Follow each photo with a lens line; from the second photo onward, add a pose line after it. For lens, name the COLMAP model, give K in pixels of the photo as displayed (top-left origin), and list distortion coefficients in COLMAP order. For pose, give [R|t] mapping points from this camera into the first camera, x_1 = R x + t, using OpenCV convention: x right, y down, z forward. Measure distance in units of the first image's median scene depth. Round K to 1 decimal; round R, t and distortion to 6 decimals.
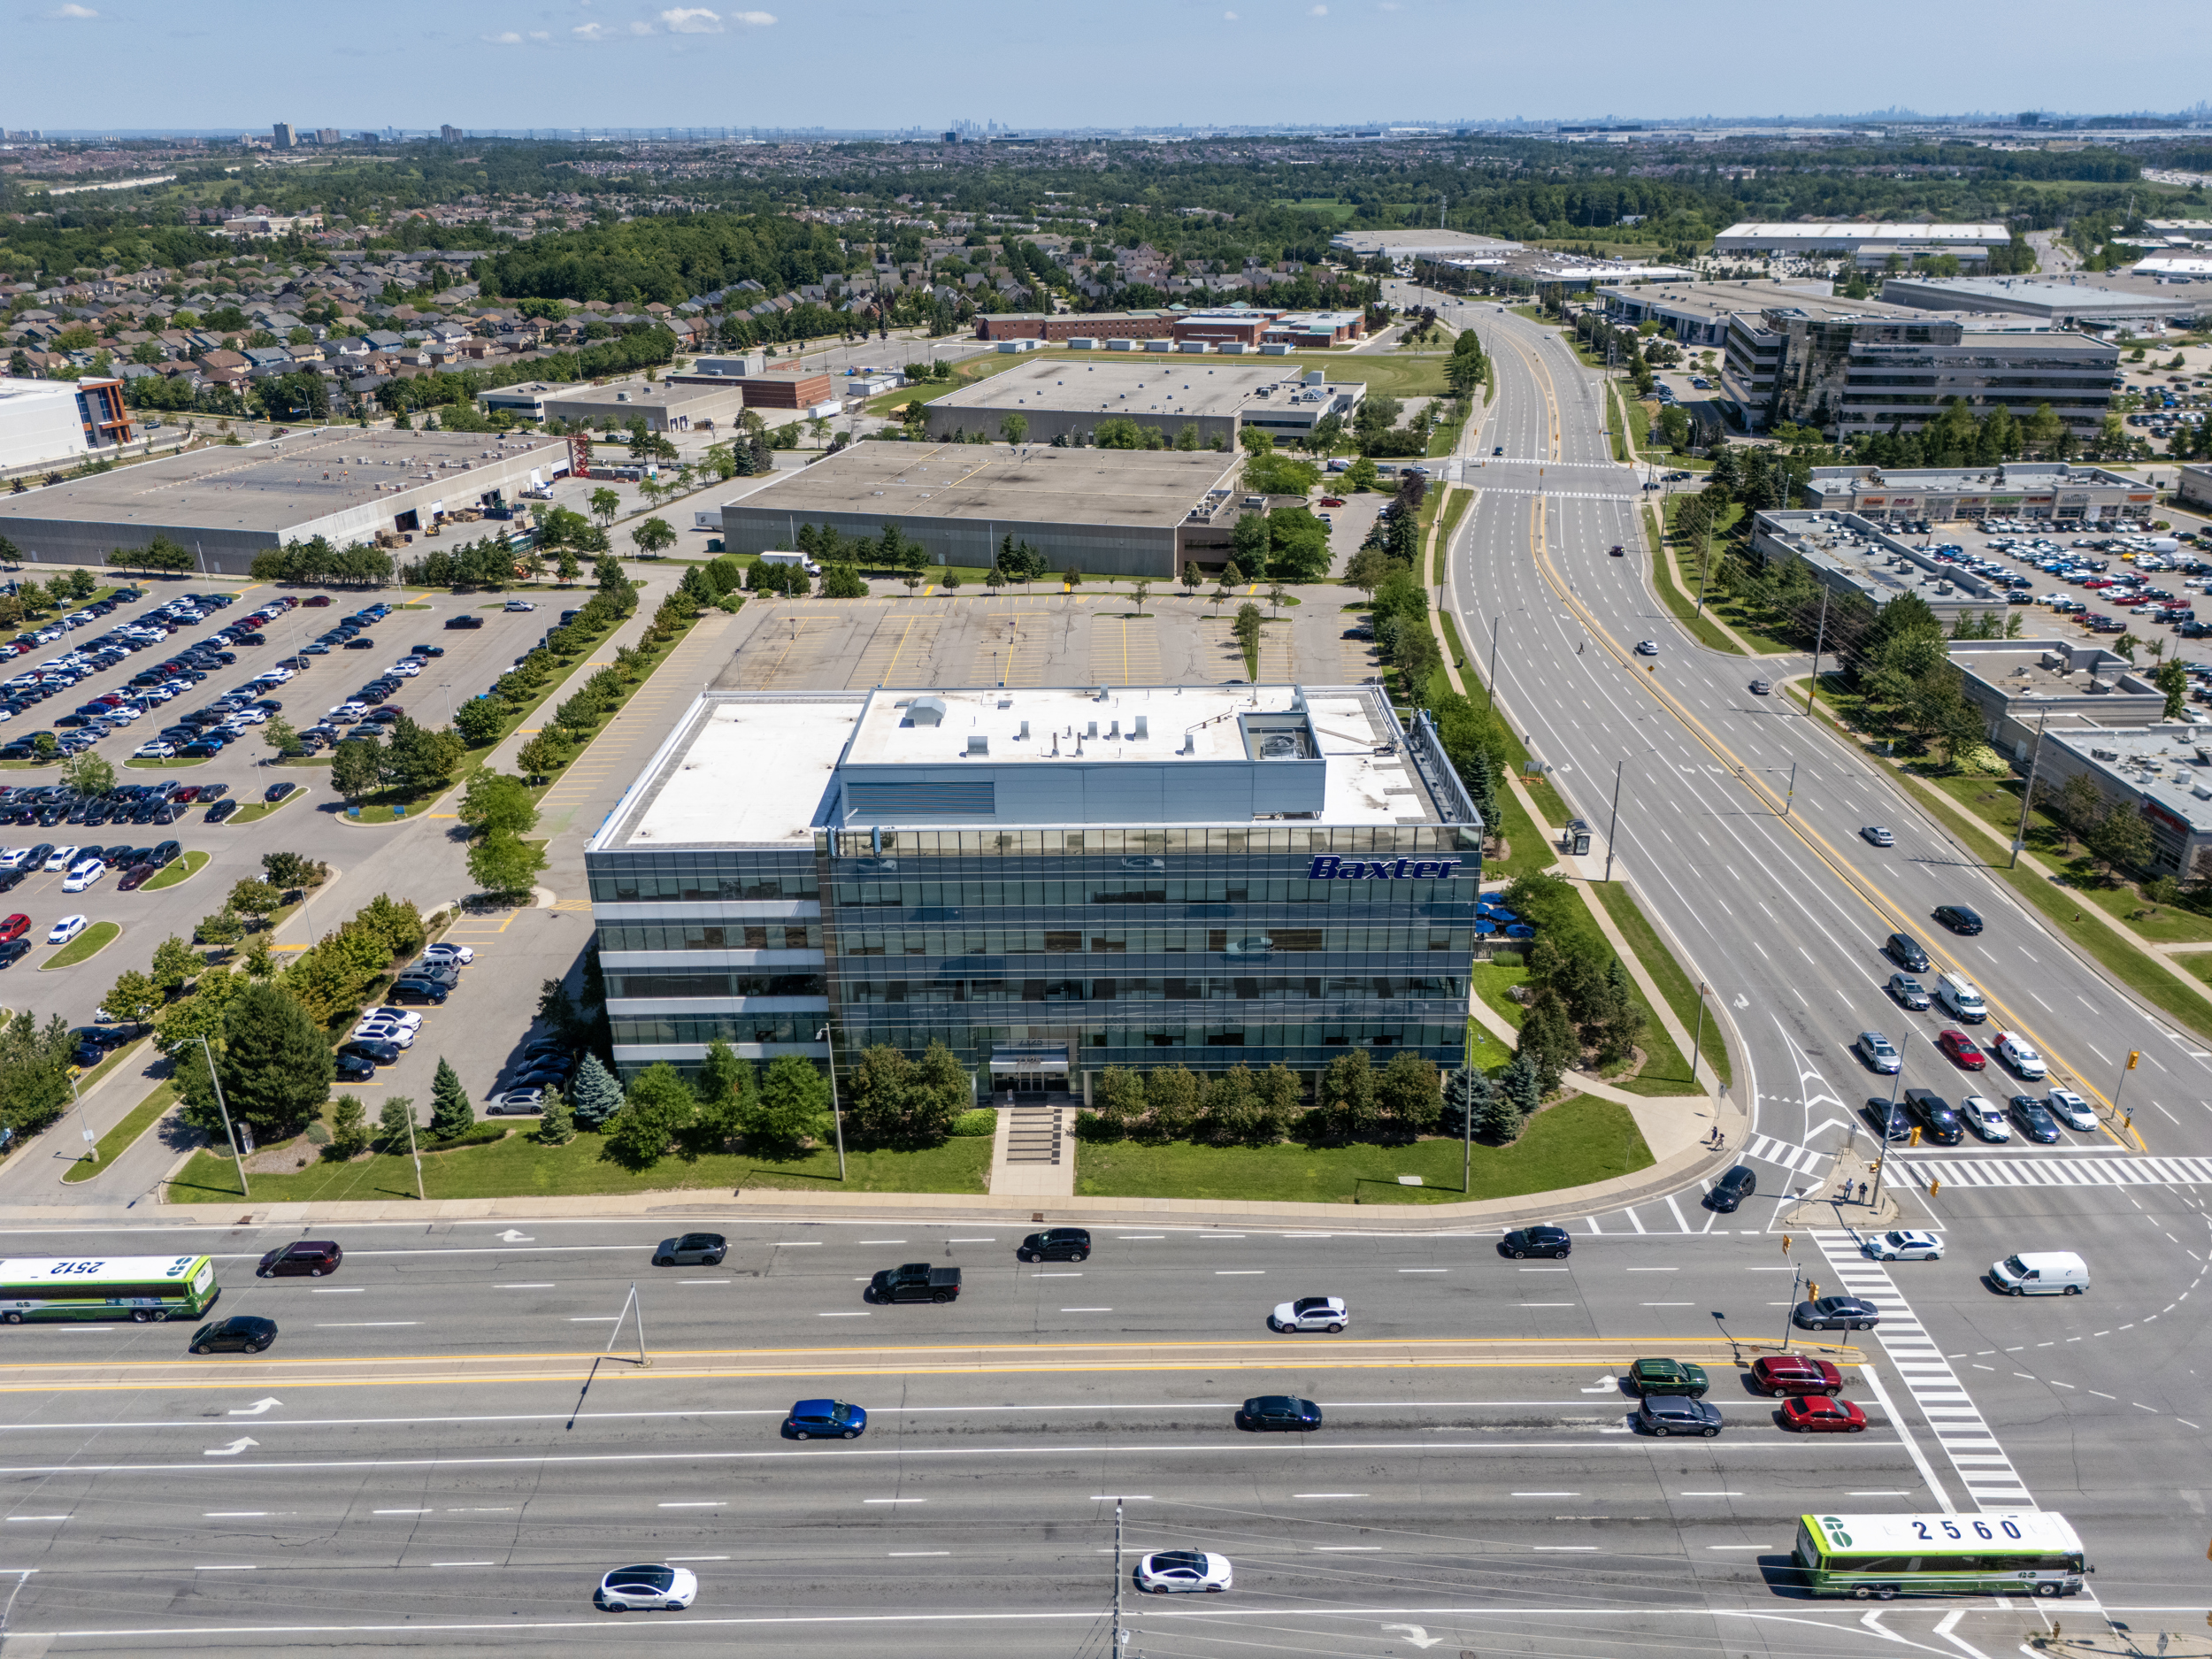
lens RADIAL K [[1628.6, 0, 1106.1], [0, 1628.6, 844.1], [0, 0, 1]] dist [0.065583, -0.059501]
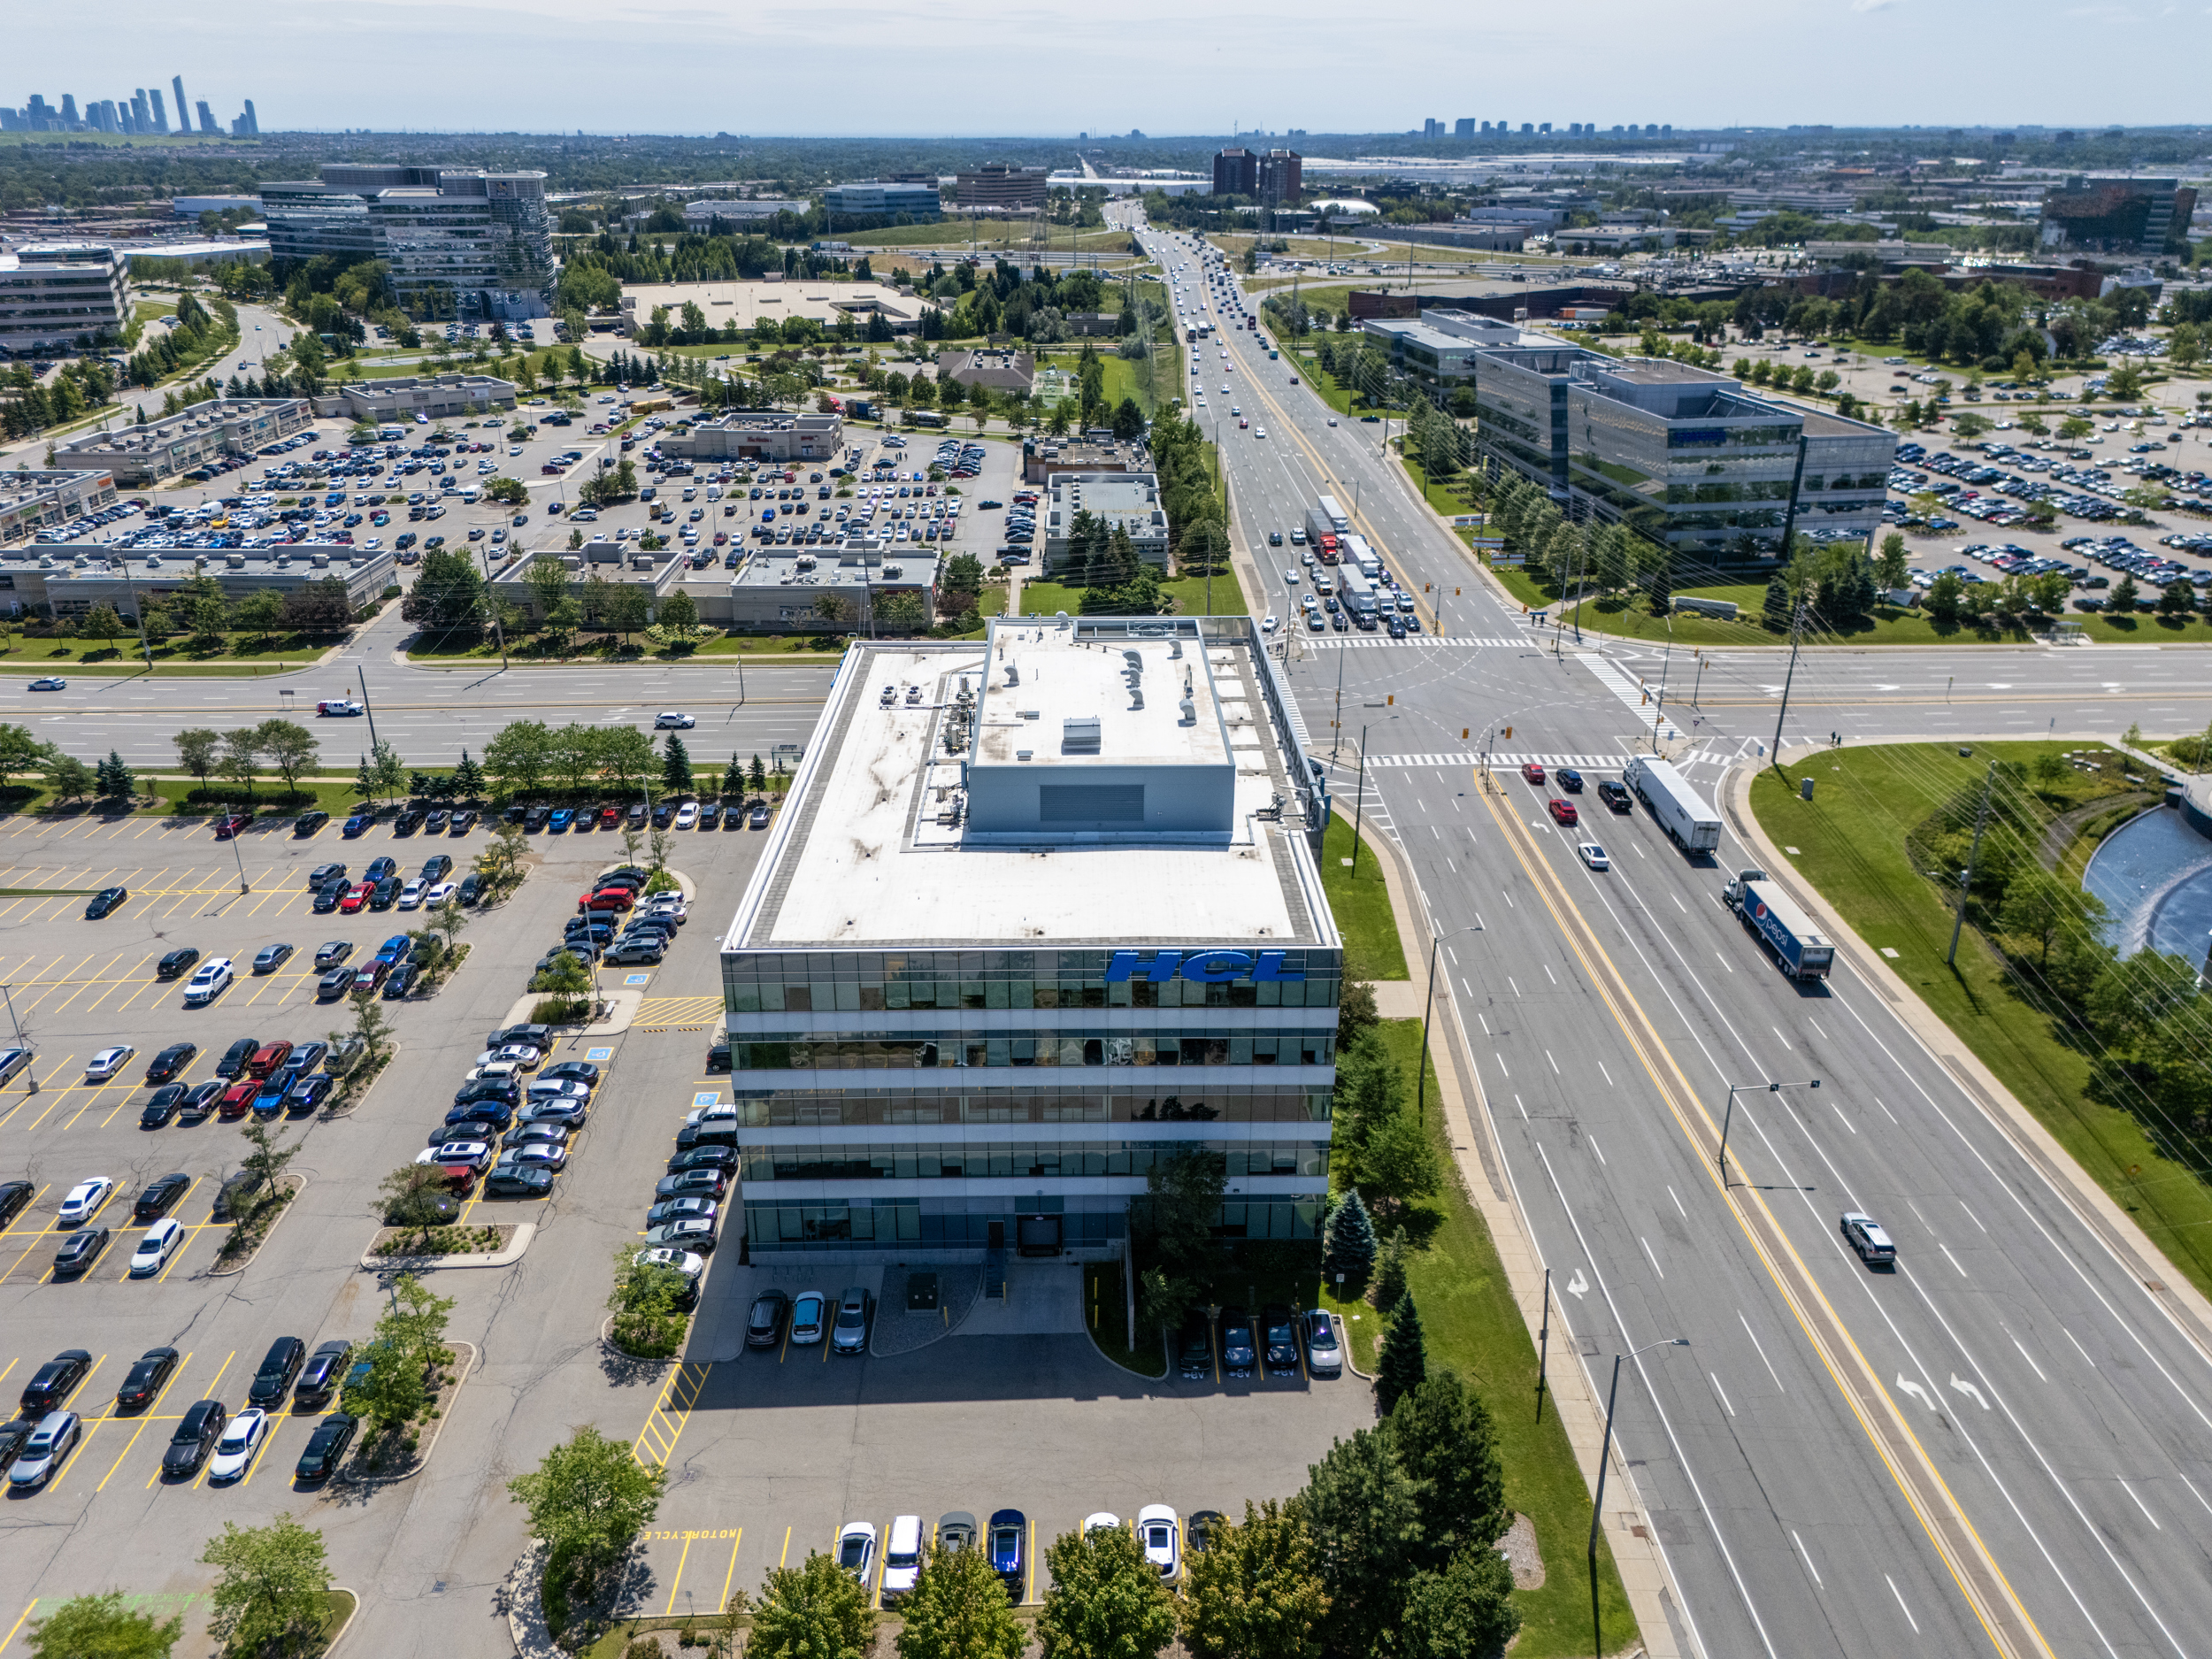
lens RADIAL K [[1628.6, 0, 1093.9], [0, 1628.6, 827.8], [0, 0, 1]] dist [0.065583, -0.059501]
pose [[-0.014409, -0.384784, 0.922894, -0.515112], [0.400328, 0.843565, 0.357960, -0.191117], [-0.916259, 0.374618, 0.141885, 0.478490]]
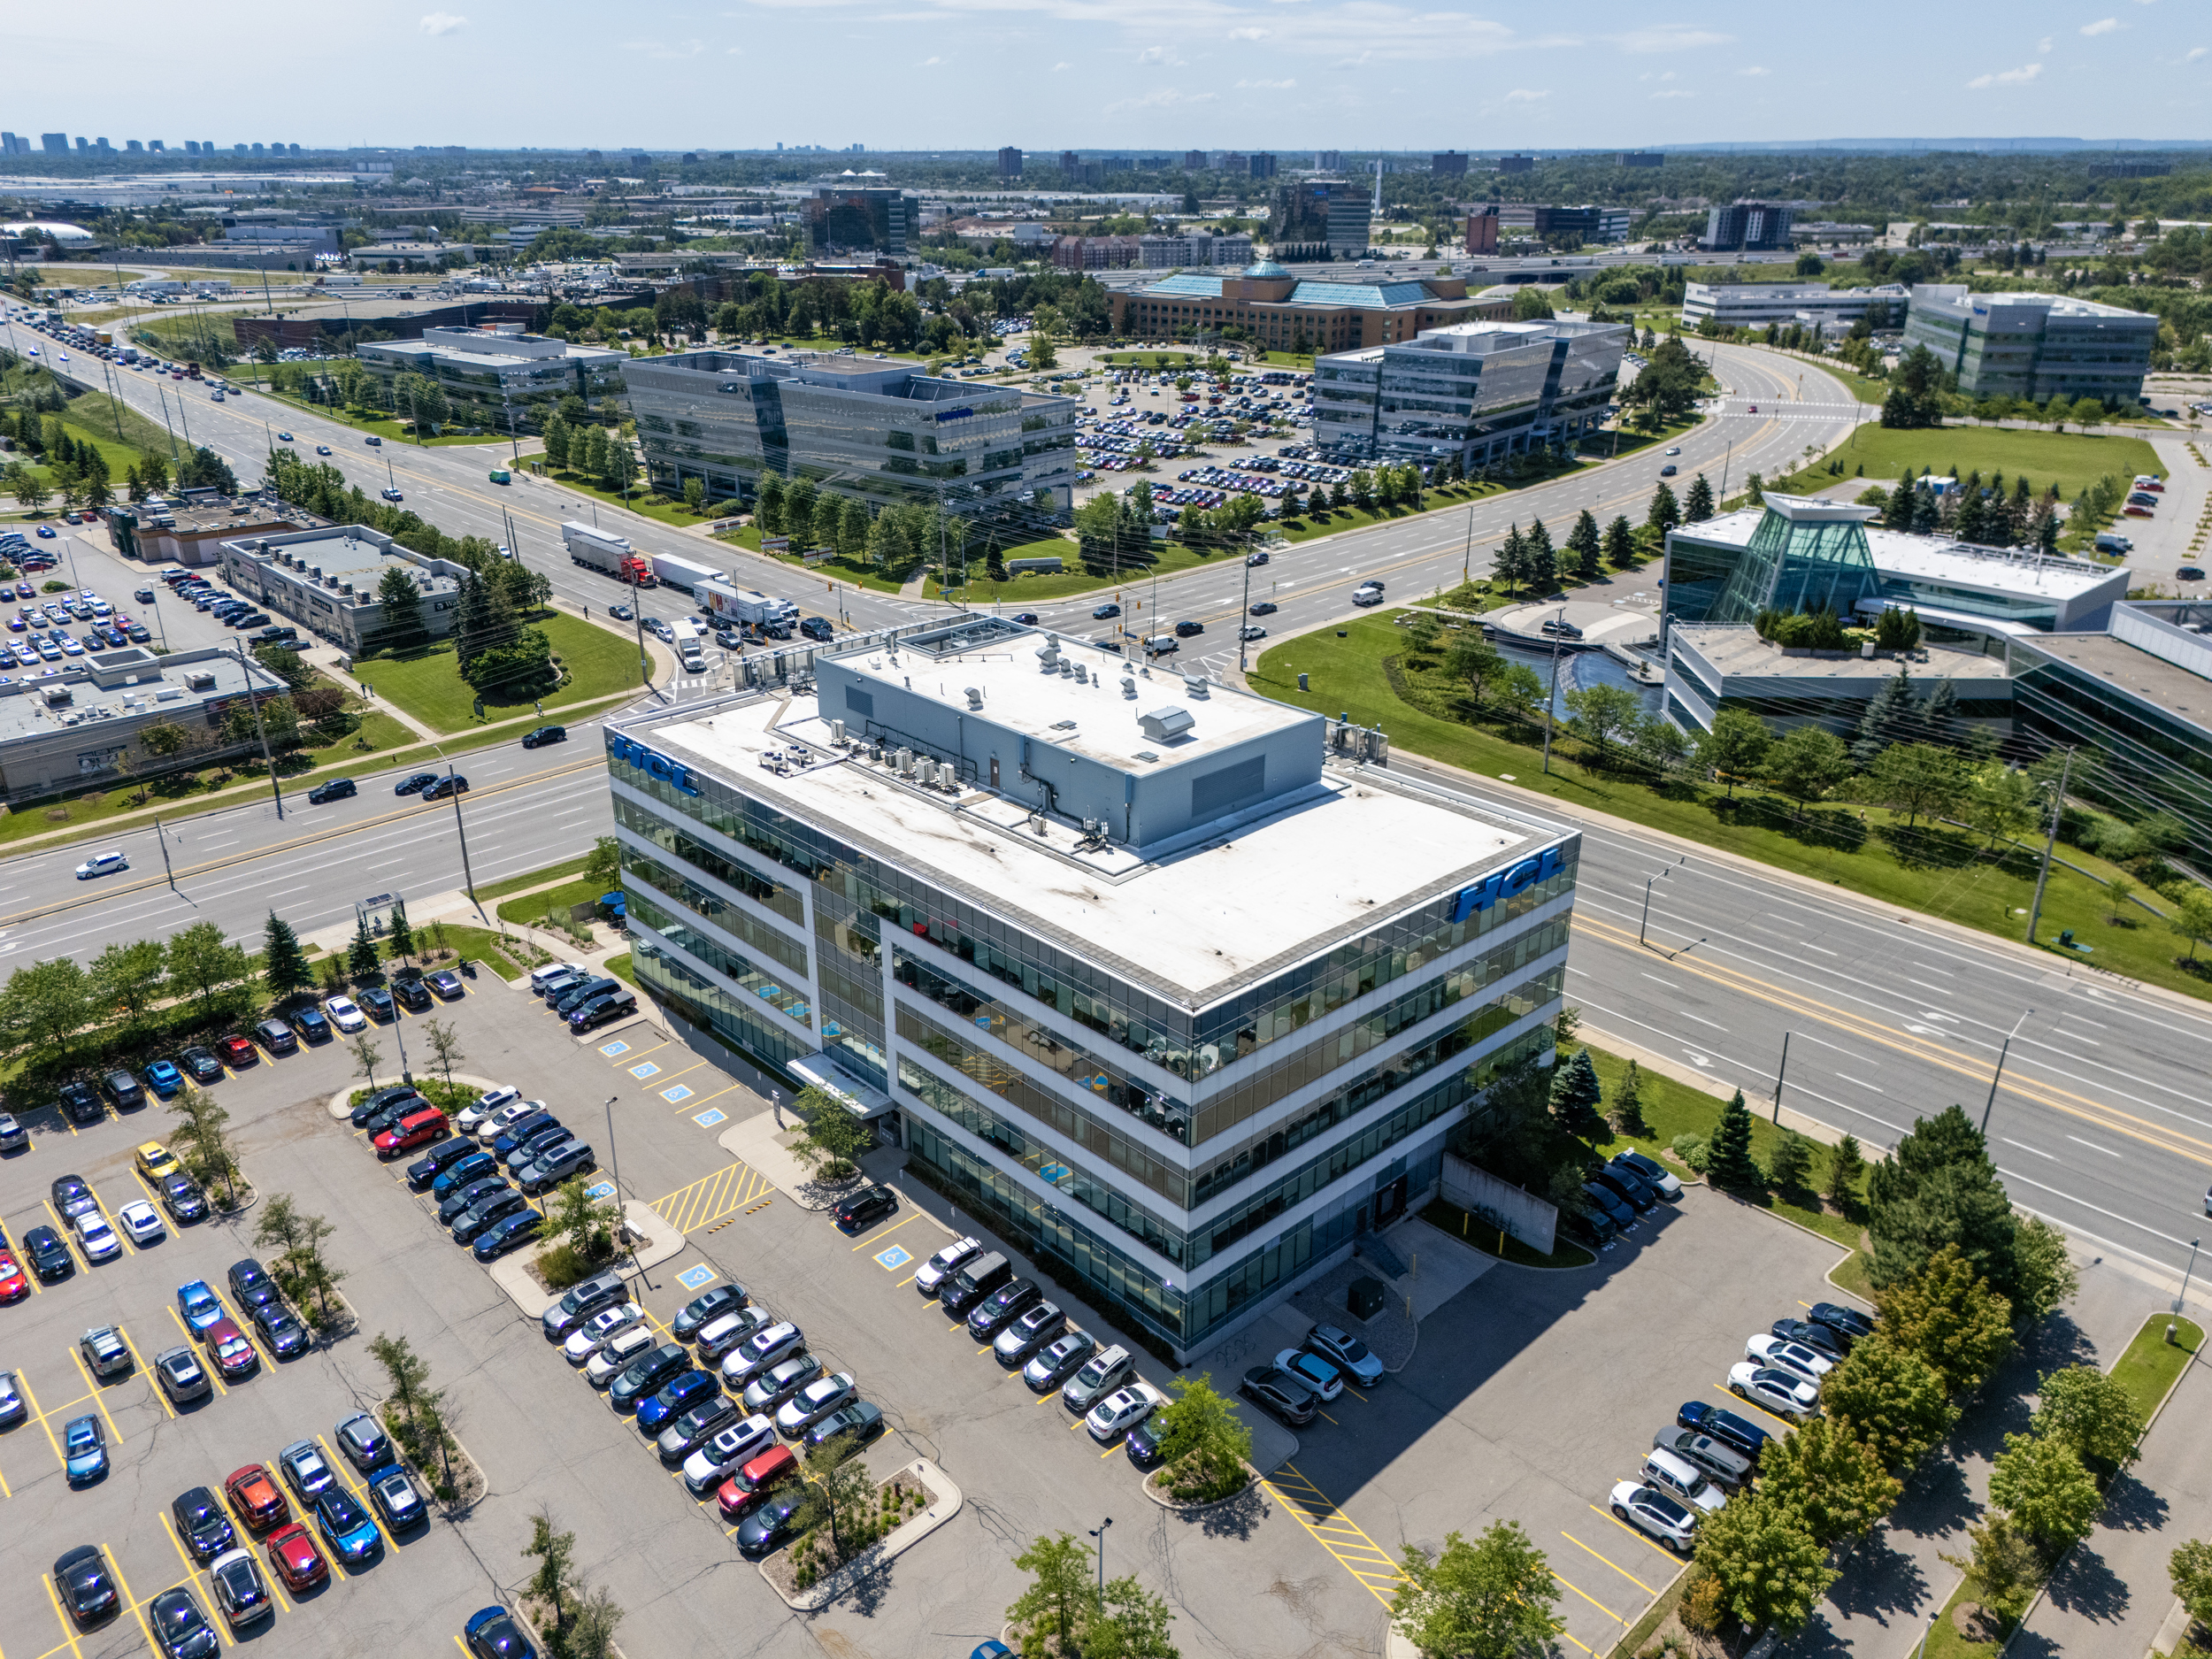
lens RADIAL K [[1628.6, 0, 1097.2], [0, 1628.6, 845.1], [0, 0, 1]] dist [0.065583, -0.059501]
pose [[-0.685121, -0.276686, 0.673836, -0.367302], [0.296839, 0.738713, 0.605136, -0.303753], [-0.665204, 0.614612, -0.423977, 0.769930]]
